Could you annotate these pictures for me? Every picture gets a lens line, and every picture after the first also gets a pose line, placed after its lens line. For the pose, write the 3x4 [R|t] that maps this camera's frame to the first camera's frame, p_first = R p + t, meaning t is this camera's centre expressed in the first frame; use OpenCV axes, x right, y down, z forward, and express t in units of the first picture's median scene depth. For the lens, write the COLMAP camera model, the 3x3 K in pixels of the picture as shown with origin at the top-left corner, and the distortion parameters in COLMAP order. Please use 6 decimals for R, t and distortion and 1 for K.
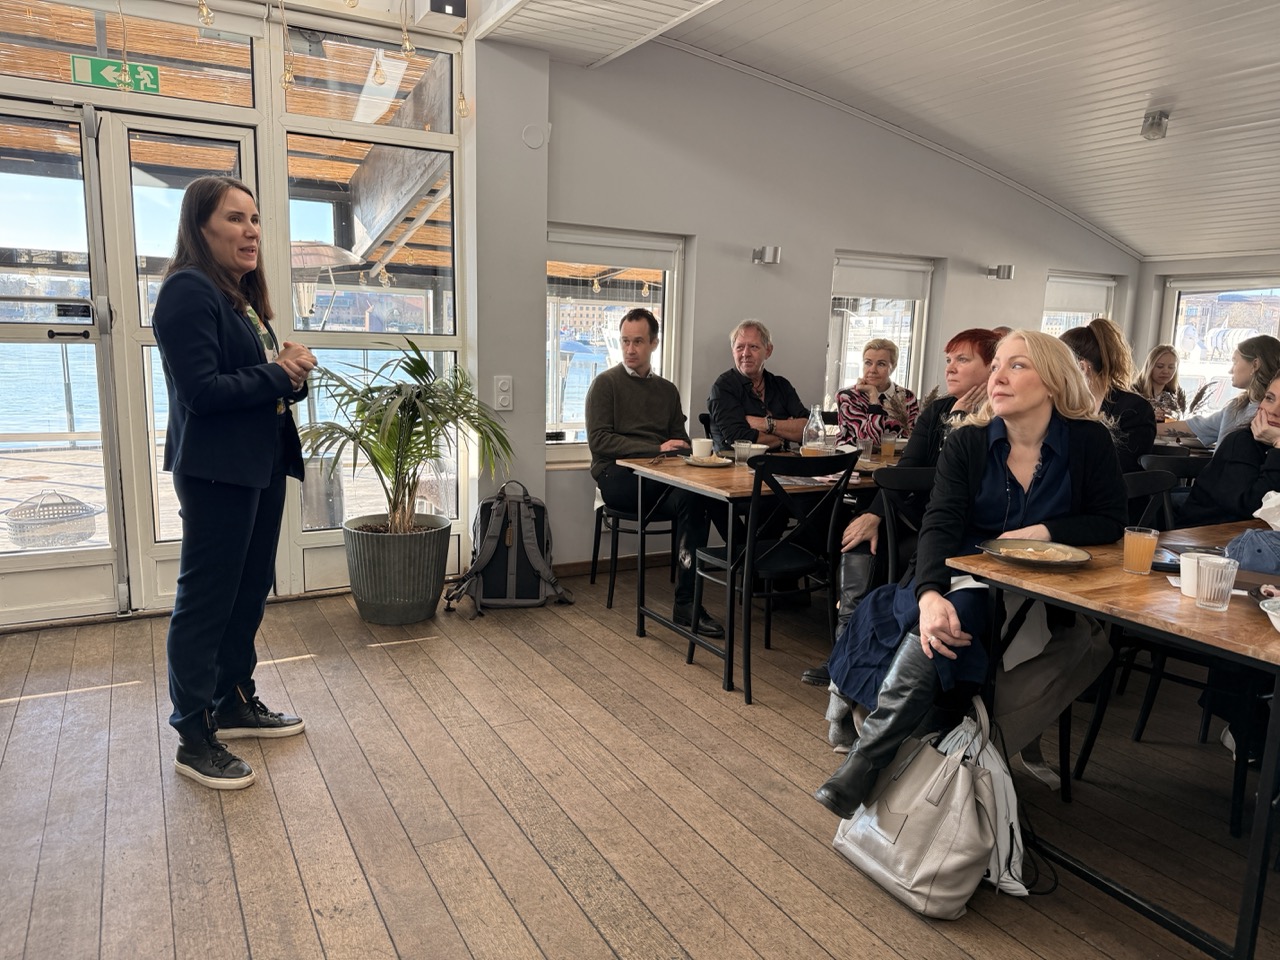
lens RADIAL K [[887.0, 0, 635.7], [0, 887.0, 478.8], [0, 0, 1]] dist [0.010974, -0.000105]
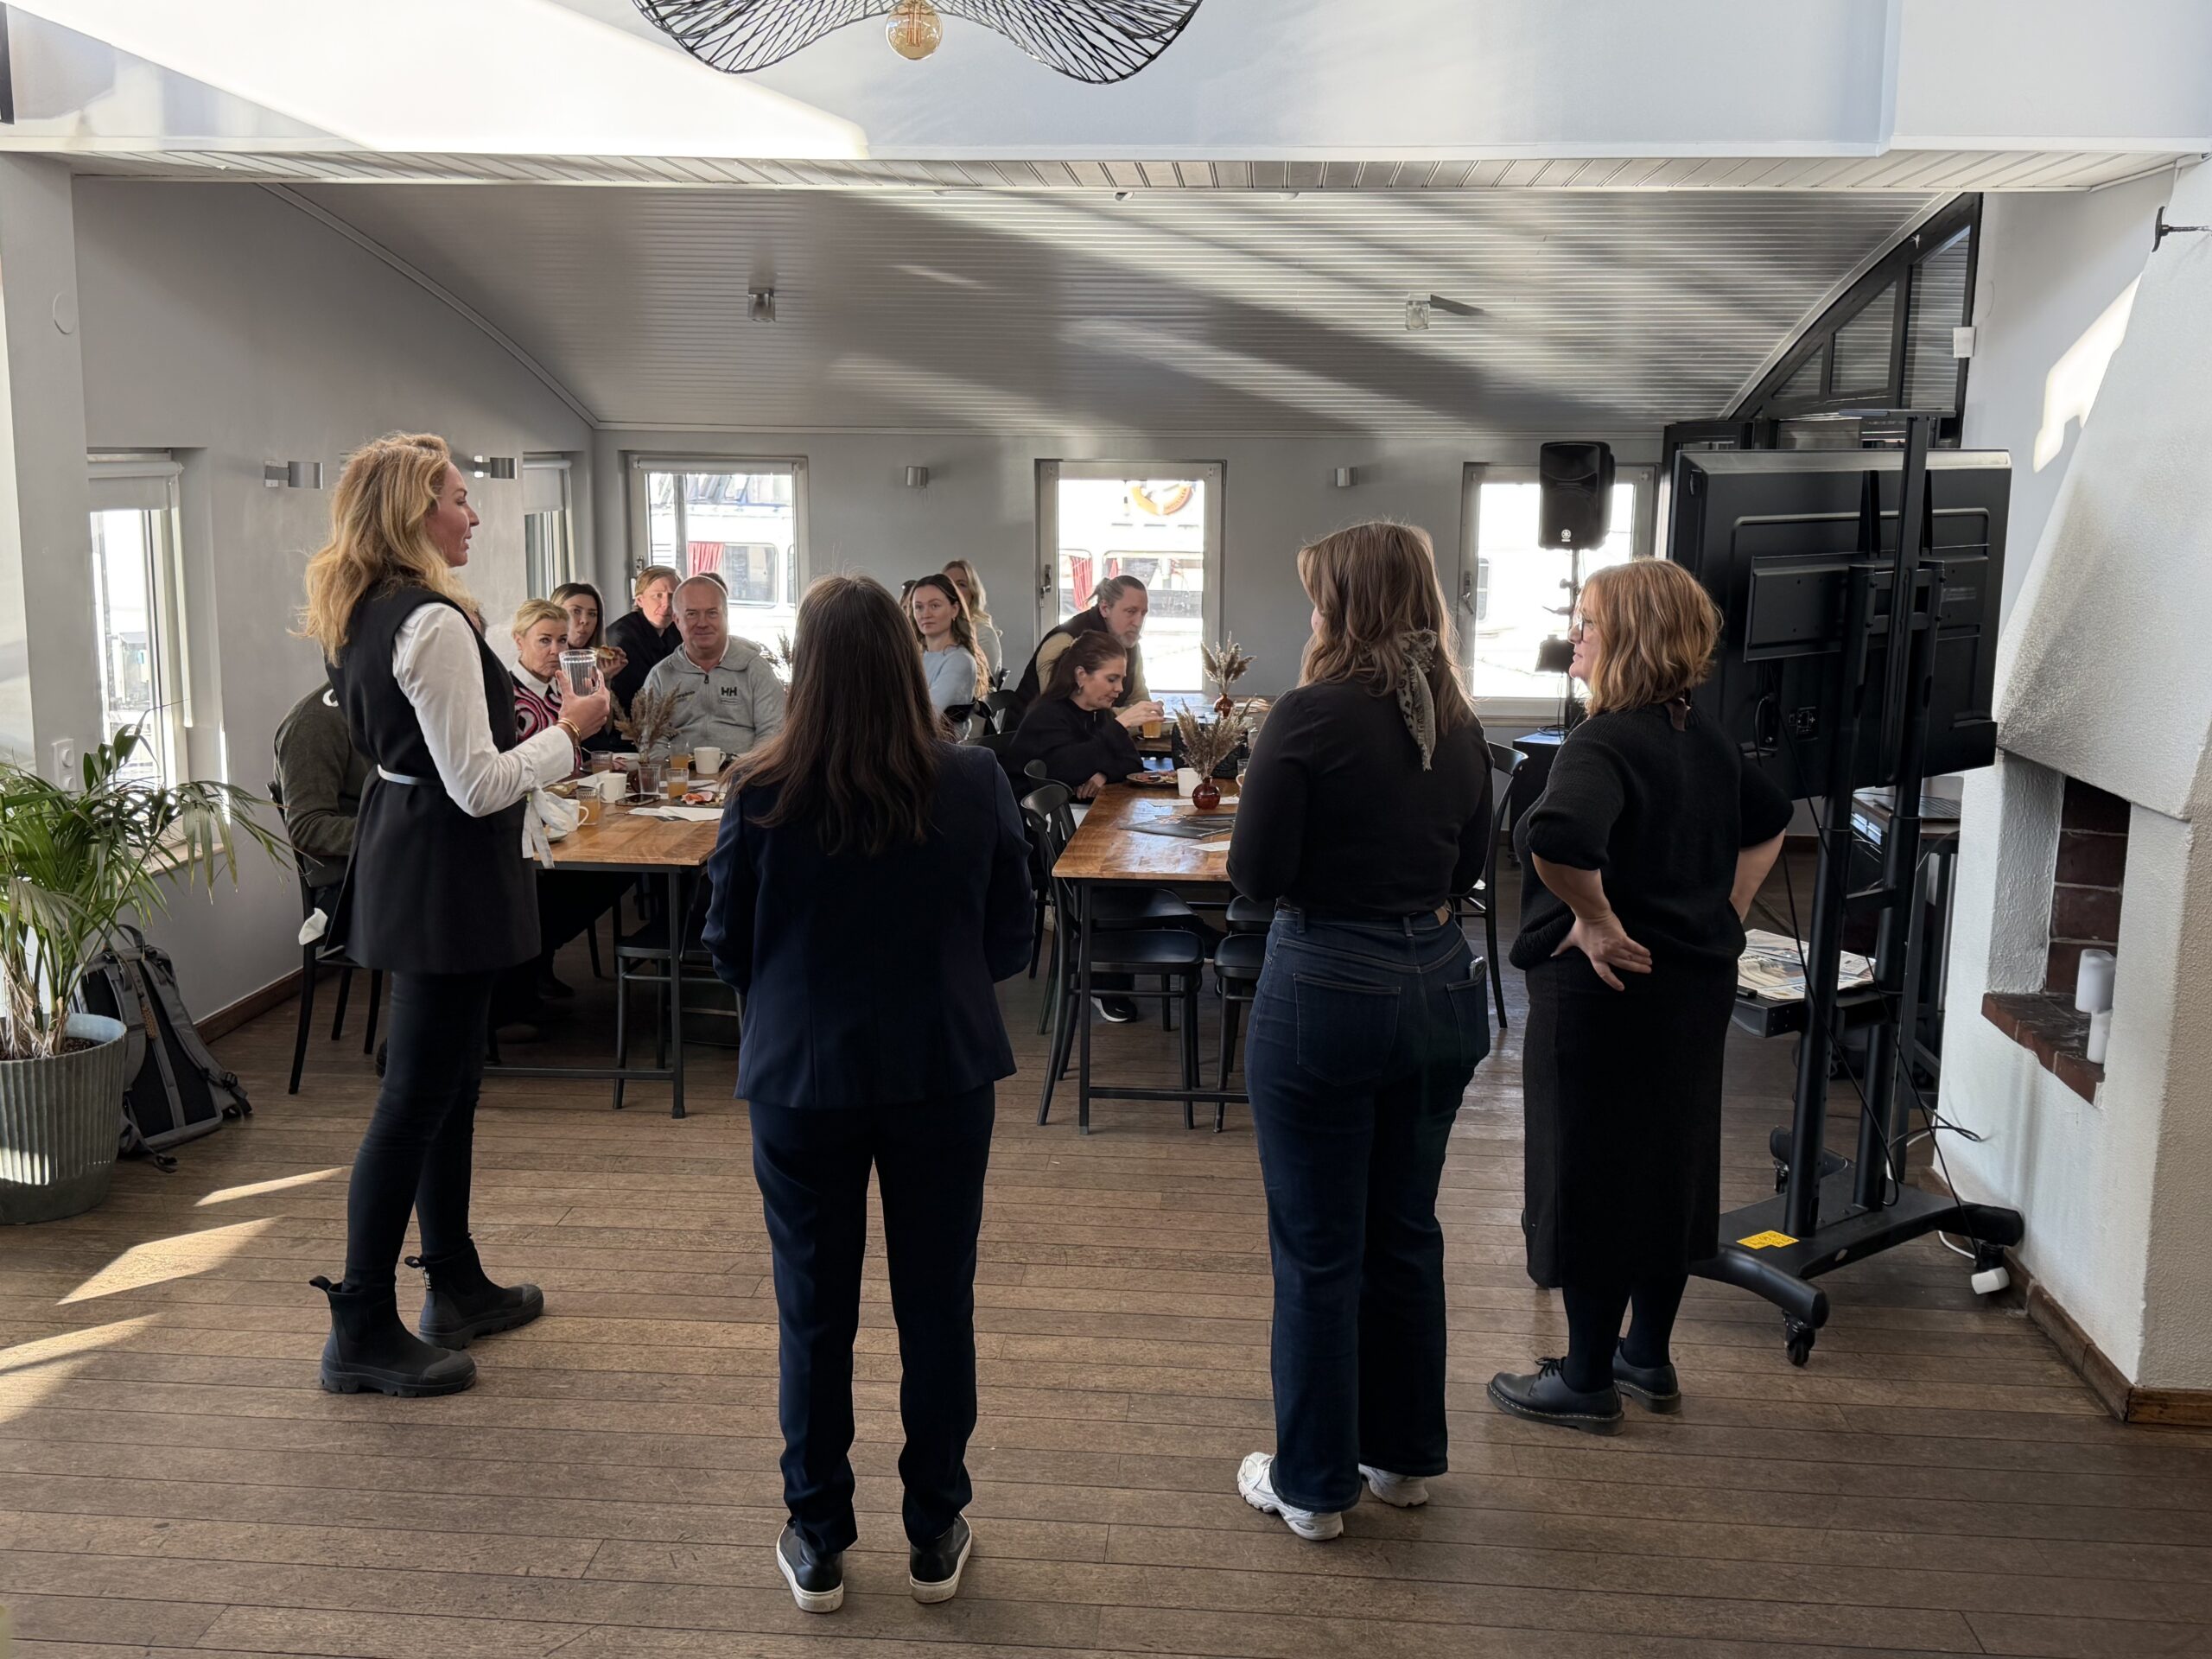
lens RADIAL K [[2234.4, 0, 1106.9], [0, 2234.4, 831.5], [0, 0, 1]] dist [0.011533, 0.000000]
pose [[0.539814, -0.161968, 0.826055, -0.941090], [0.136033, 0.985201, 0.104278, -0.116152], [-0.830720, 0.056080, 0.553858, -0.284533]]
